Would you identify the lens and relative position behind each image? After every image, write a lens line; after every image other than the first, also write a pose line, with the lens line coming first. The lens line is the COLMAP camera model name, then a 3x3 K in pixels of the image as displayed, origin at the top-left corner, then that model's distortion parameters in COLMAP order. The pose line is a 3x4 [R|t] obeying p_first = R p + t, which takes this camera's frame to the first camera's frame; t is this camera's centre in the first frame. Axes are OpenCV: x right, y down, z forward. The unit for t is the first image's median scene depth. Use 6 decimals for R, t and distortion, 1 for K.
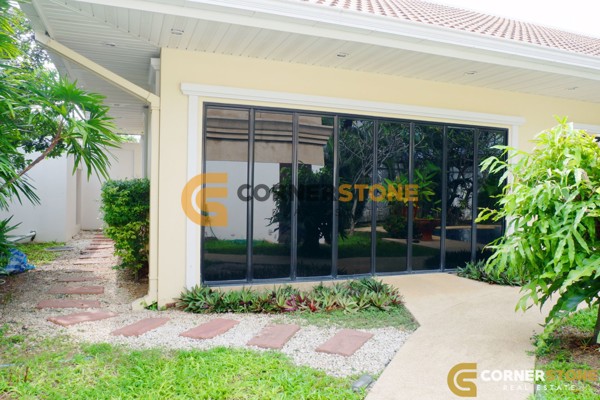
lens RADIAL K [[455.5, 0, 300.0], [0, 455.5, 200.0], [0, 0, 1]] dist [0.001076, -0.000507]
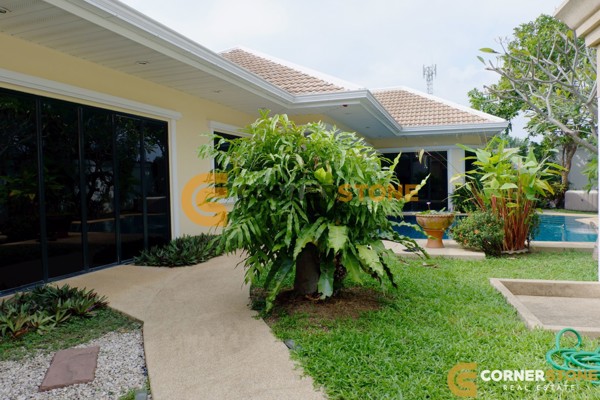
lens RADIAL K [[421.8, 0, 300.0], [0, 421.8, 200.0], [0, 0, 1]] dist [-0.001478, 0.000377]
pose [[0.671086, -0.063498, 0.738655, -0.129482], [0.051797, 0.997907, 0.038725, 0.007215], [-0.739568, 0.012272, 0.672970, 0.154070]]
